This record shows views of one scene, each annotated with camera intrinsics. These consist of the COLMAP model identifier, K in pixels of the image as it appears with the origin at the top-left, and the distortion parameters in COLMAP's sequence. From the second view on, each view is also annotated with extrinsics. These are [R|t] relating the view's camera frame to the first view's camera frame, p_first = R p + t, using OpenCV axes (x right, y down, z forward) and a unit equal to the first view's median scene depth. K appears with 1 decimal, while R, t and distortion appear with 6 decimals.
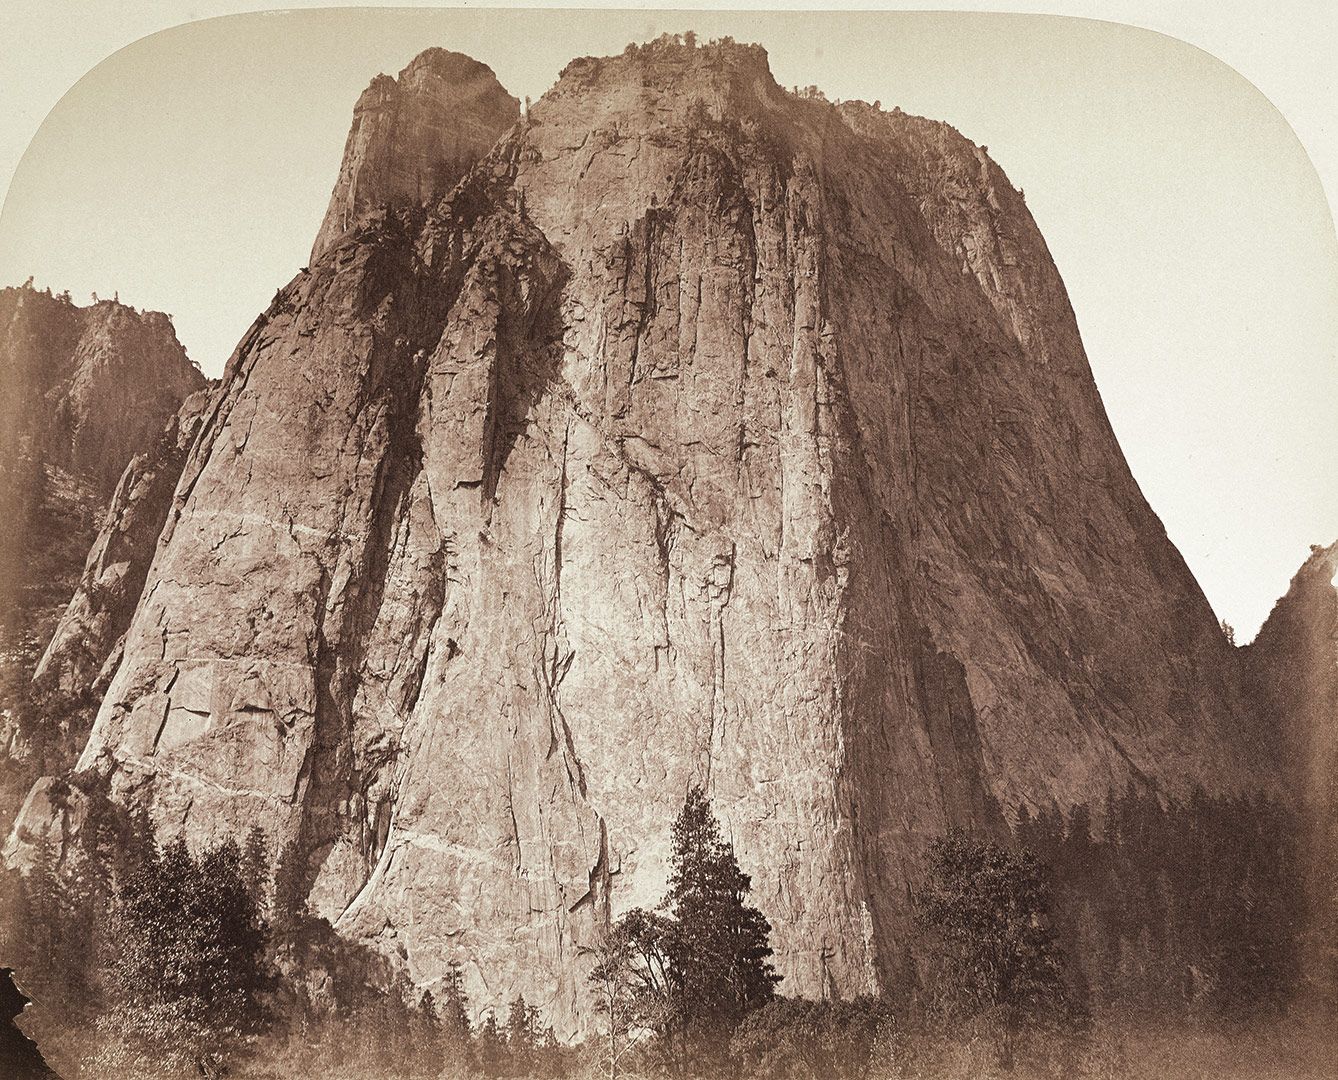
lens RADIAL K [[1818.5, 0, 669.0], [0, 1818.5, 540.0], [0, 0, 1]] dist [-0.114856, 0.007368]
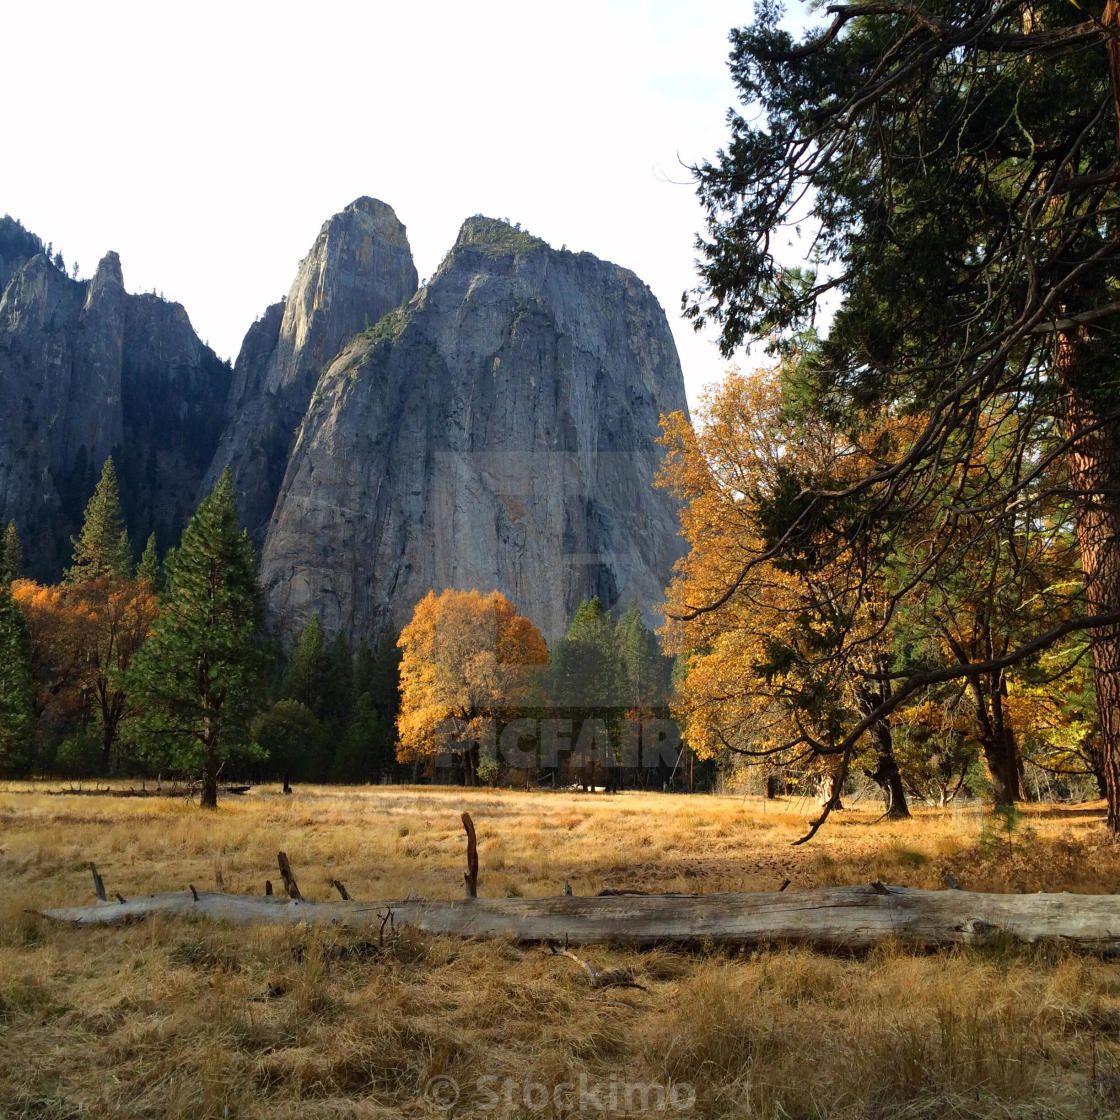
lens RADIAL K [[1325.7, 0, 560.0], [0, 1325.7, 560.0], [0, 0, 1]] dist [0.075056, -0.015120]
pose [[0.984772, 0.078025, 0.155355, -0.176727], [-0.103069, 0.981671, 0.160309, -0.224902], [-0.140000, -0.173881, 0.974764, -0.645643]]
